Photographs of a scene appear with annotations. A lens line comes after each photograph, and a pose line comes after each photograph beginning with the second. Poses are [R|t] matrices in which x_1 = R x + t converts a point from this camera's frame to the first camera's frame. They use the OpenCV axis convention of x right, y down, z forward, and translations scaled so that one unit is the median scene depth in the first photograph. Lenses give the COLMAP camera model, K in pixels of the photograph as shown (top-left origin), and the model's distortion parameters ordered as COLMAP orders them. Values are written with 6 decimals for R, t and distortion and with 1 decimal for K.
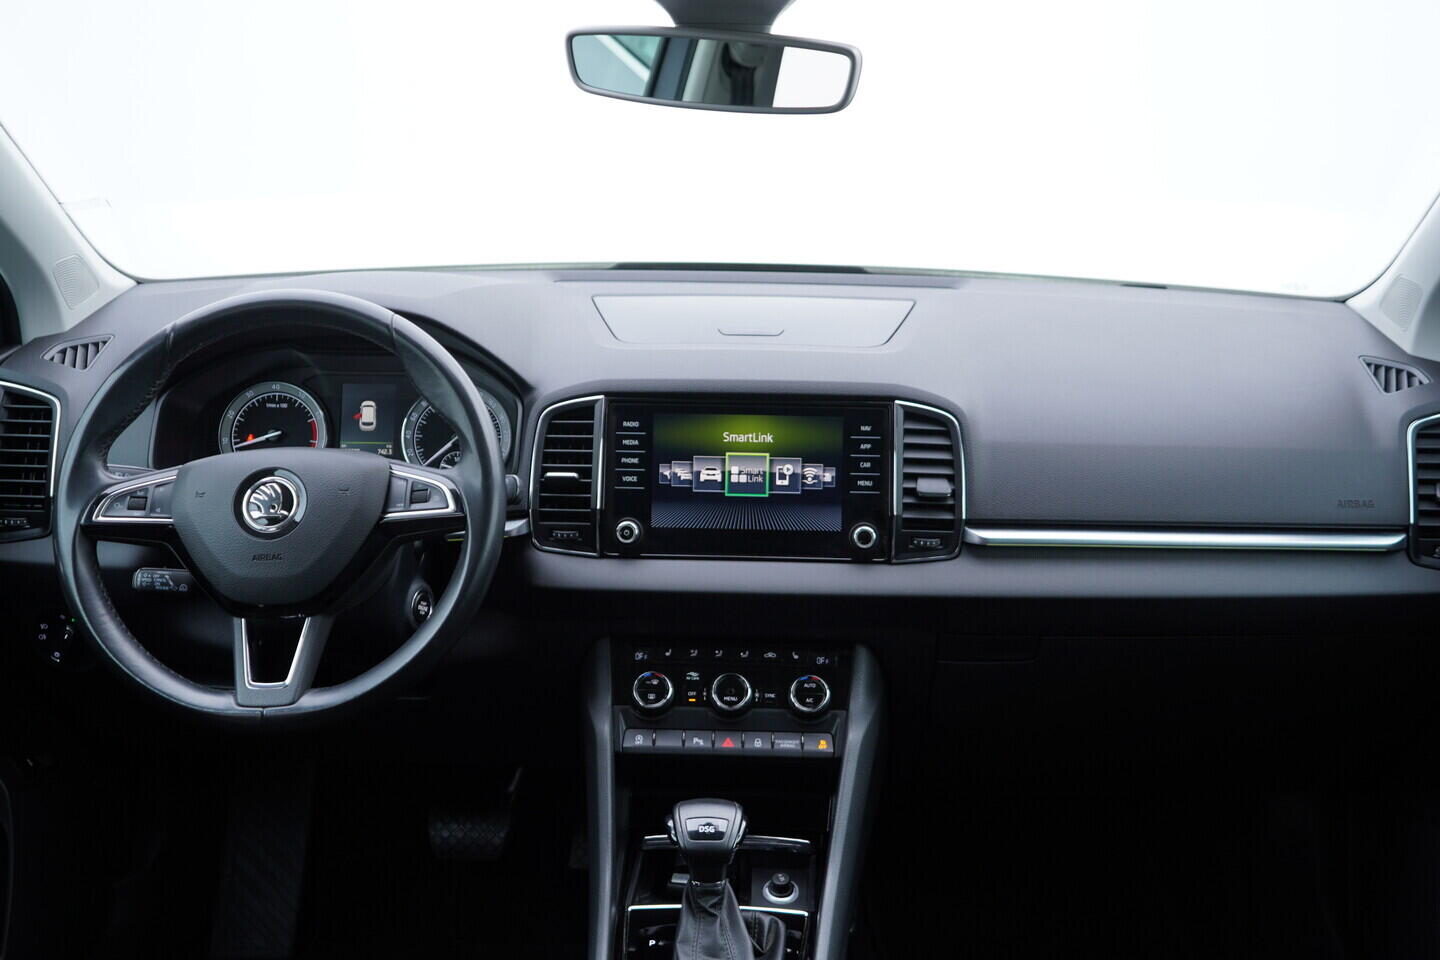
lens RADIAL K [[1486.6, 0, 720.0], [0, 1486.6, 480.0], [0, 0, 1]] dist [-0.017200, -0.004393]
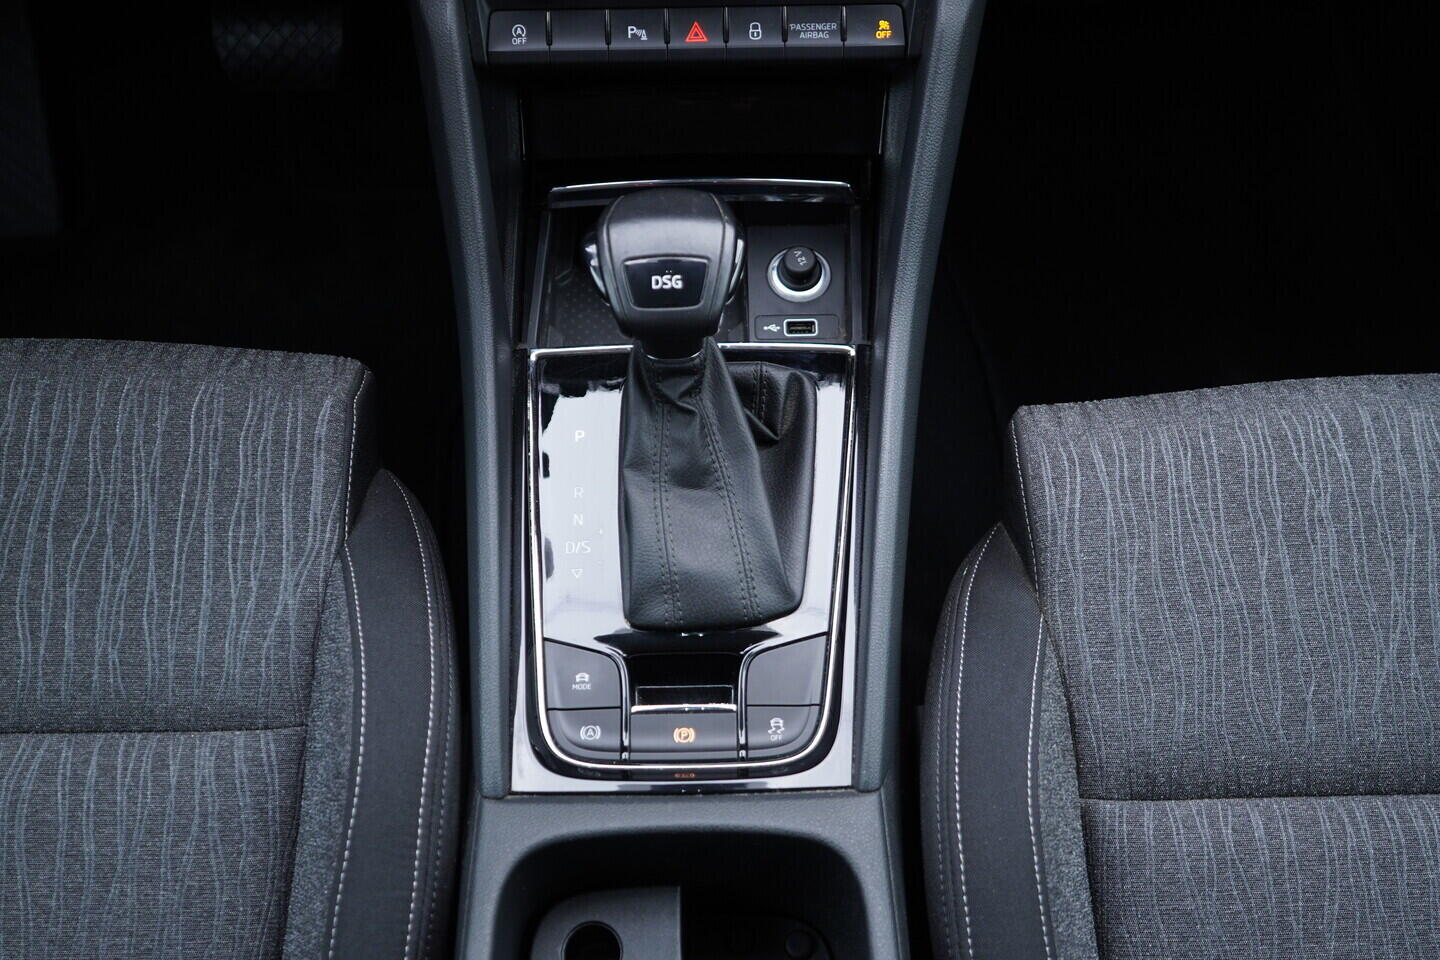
lens RADIAL K [[1486.6, 0, 720.0], [0, 1486.6, 480.0], [0, 0, 1]] dist [-0.017200, -0.004393]
pose [[0.998609, -0.049790, 0.017361, -0.002917], [0.027609, 0.774220, 0.632314, -0.024602], [-0.044924, -0.630955, 0.774518, 0.516137]]
